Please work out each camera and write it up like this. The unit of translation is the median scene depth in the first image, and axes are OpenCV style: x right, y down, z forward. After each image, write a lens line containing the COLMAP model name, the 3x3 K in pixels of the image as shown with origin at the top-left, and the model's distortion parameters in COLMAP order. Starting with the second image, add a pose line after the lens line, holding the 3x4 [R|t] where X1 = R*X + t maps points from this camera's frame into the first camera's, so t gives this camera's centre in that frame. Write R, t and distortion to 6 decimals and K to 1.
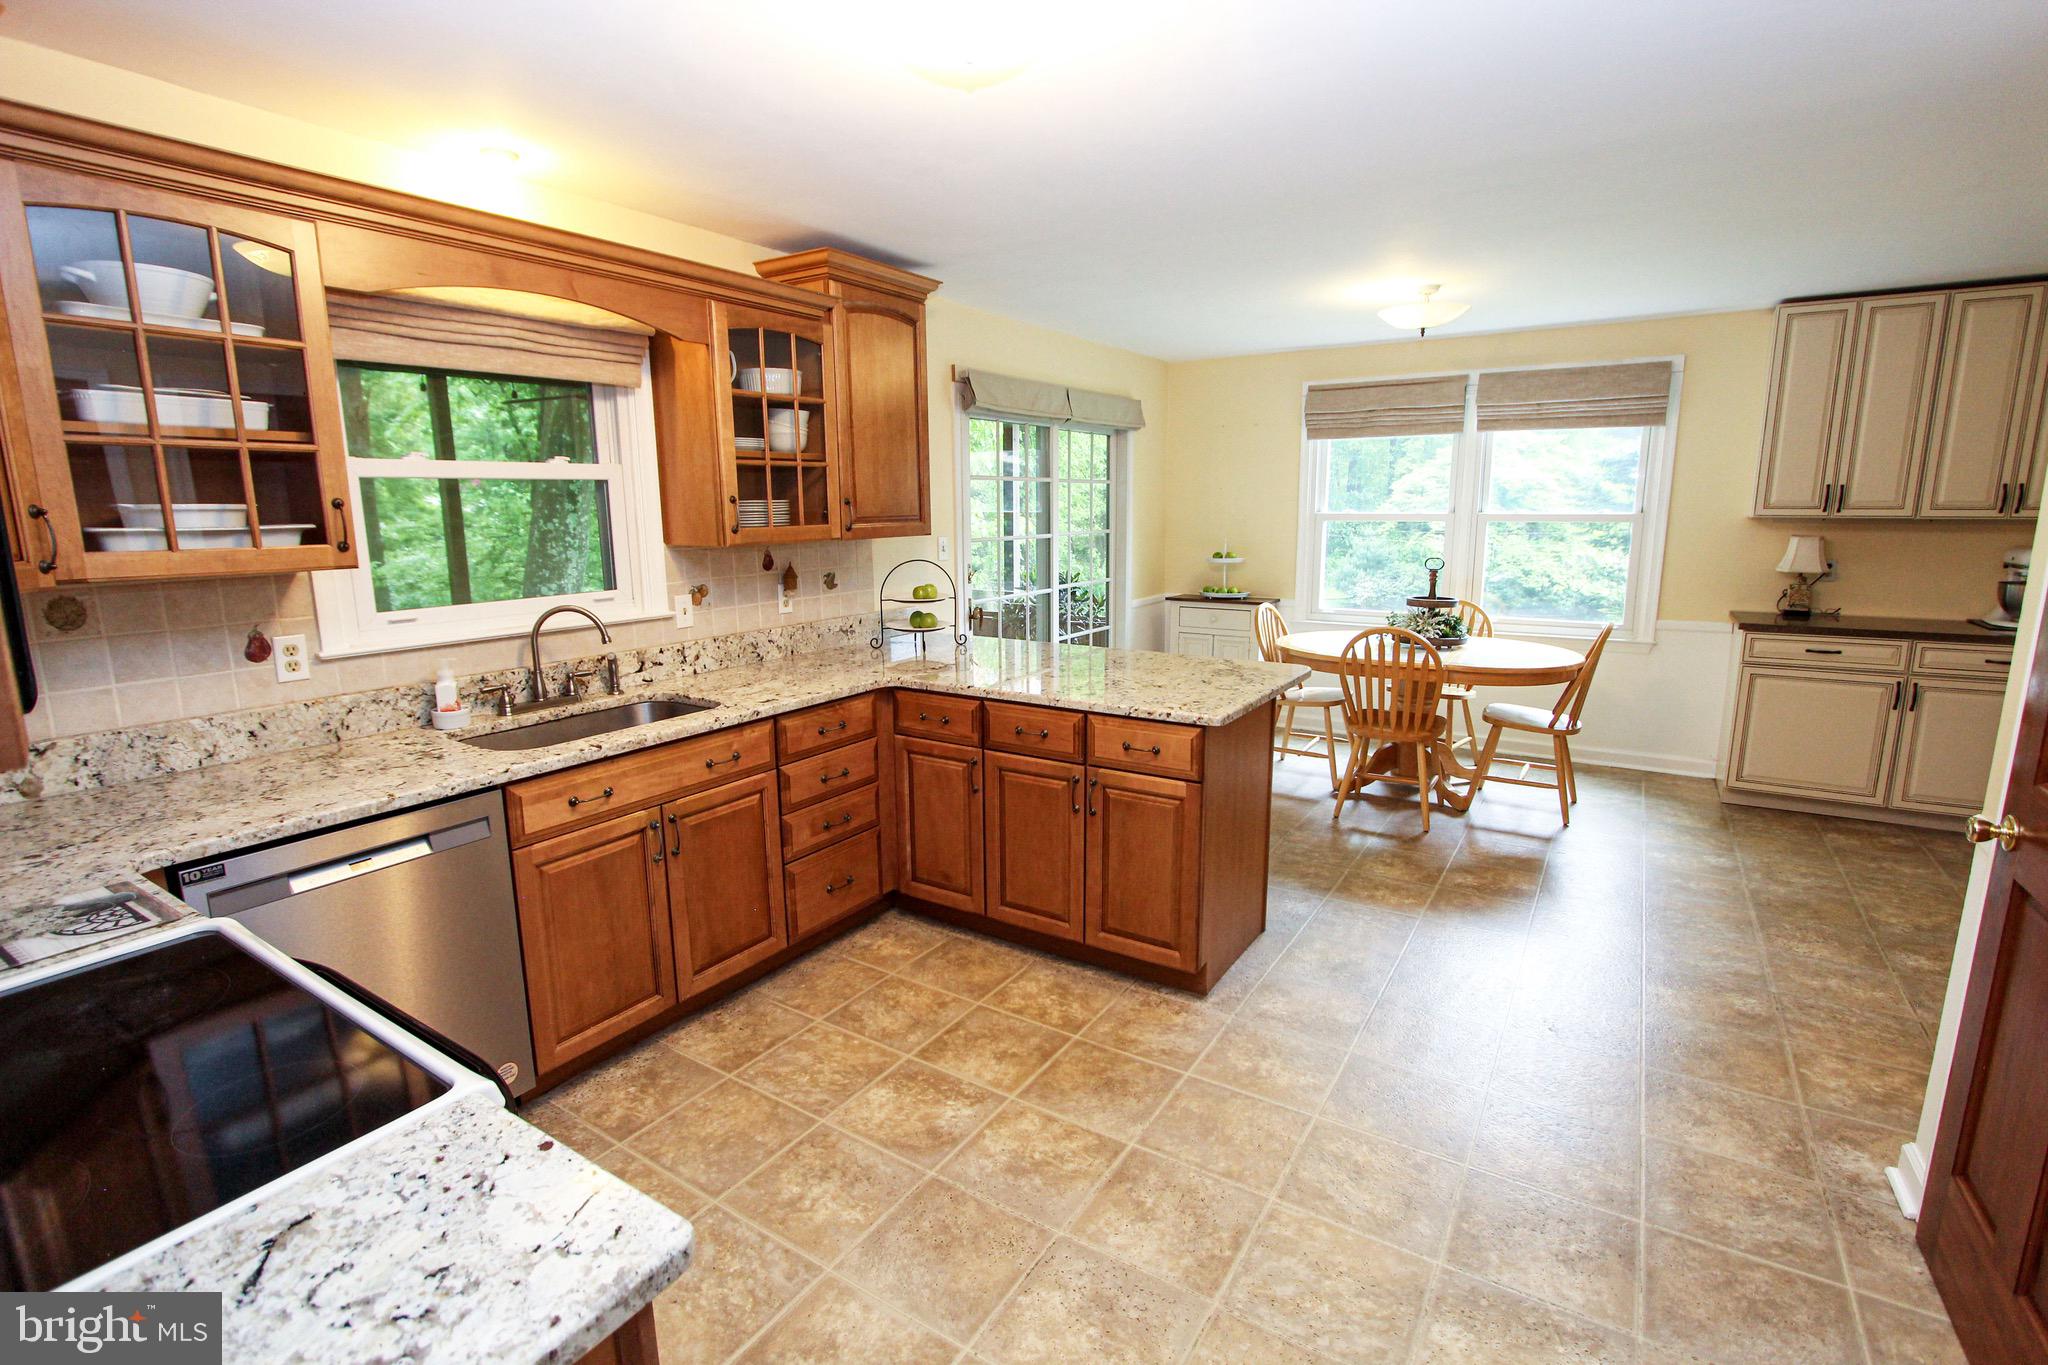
lens RADIAL K [[948.6, 0, 1019.0], [0, 948.6, 679.9], [0, 0, 1]] dist [-0.018628, 0.002575]
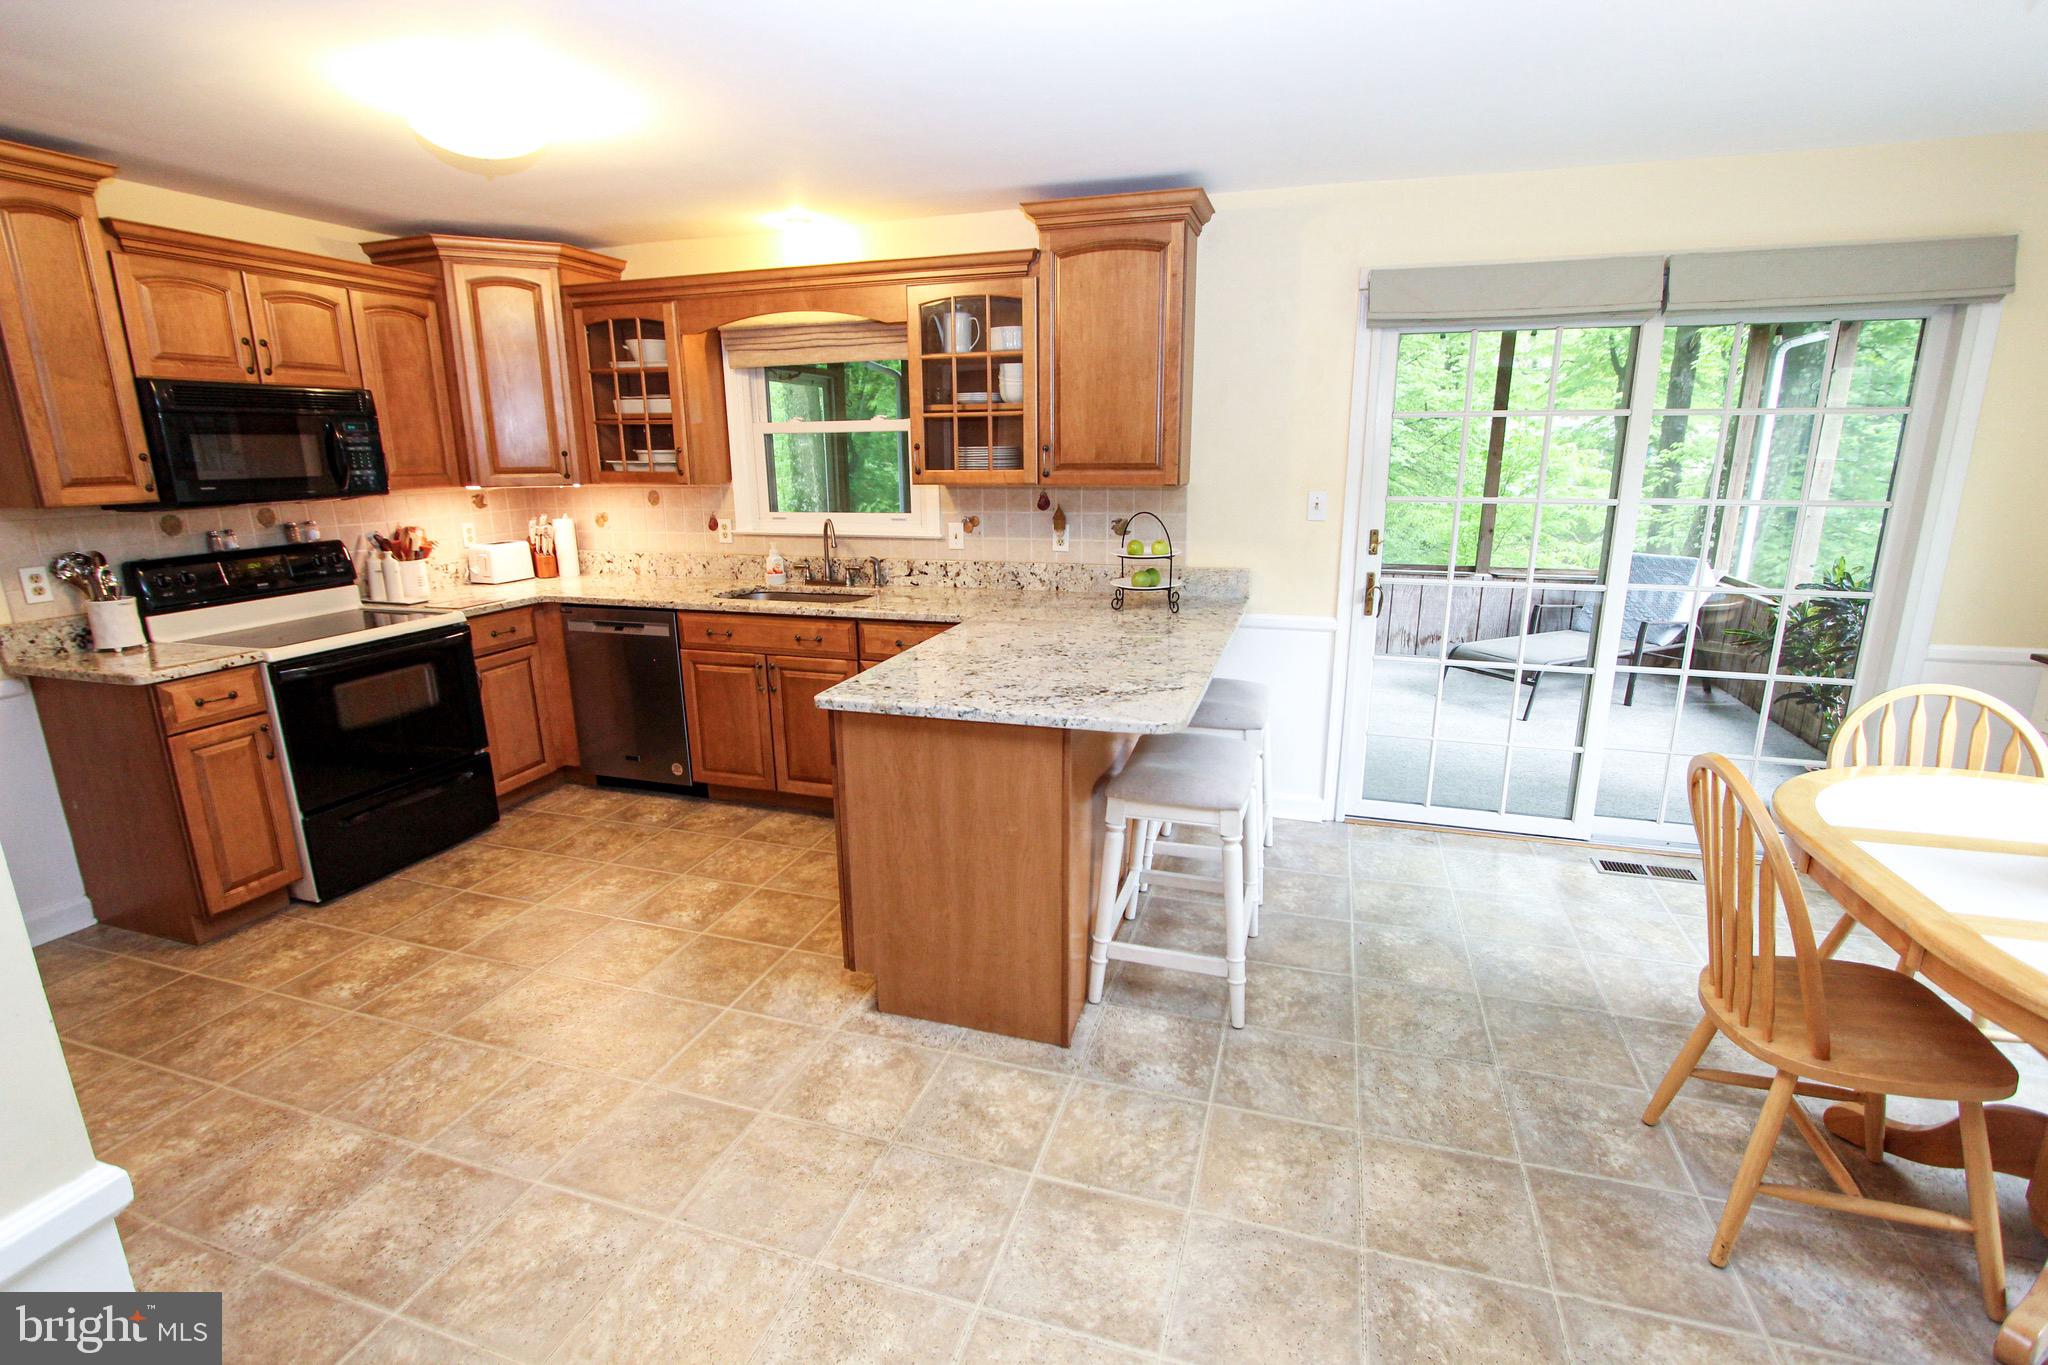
lens RADIAL K [[948.6, 0, 1019.8], [0, 948.6, 680.3], [0, 0, 1]] dist [-0.018628, 0.002575]
pose [[0.258501, 0.238797, -0.936031, 0.663055], [-0.172206, 0.964836, 0.198588, -0.113917], [0.950538, 0.109855, 0.290533, 0.552831]]
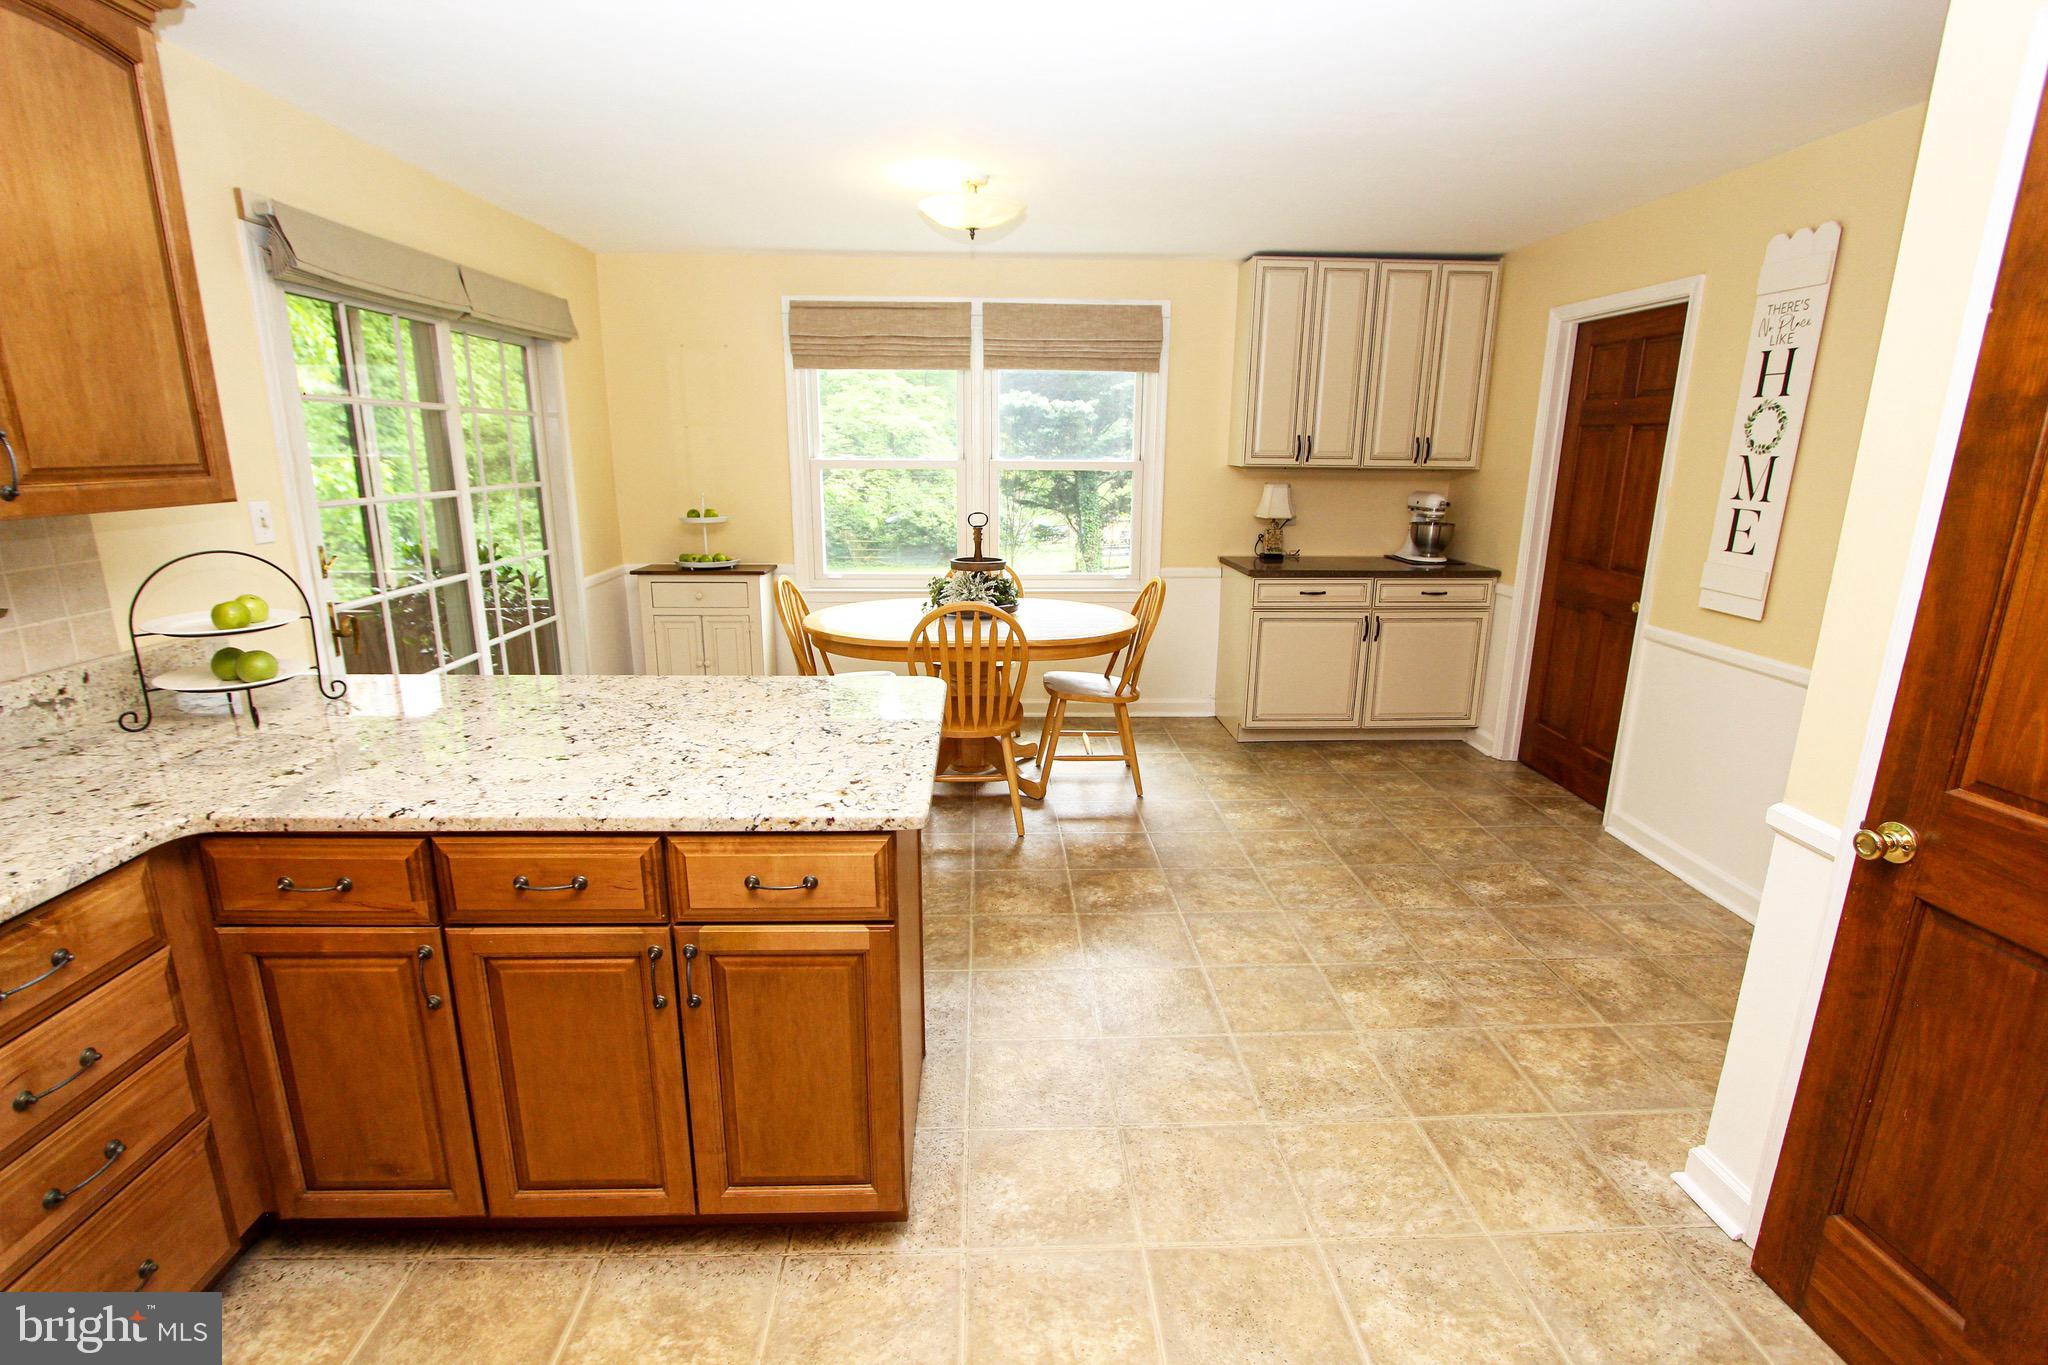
lens RADIAL K [[948.6, 0, 1017.3], [0, 948.6, 678.9], [0, 0, 1]] dist [-0.018628, 0.002575]
pose [[0.819080, -0.122656, 0.560413, -0.036854], [0.091167, 0.992292, 0.083933, -0.052960], [-0.566389, -0.017657, 0.823949, 0.289015]]
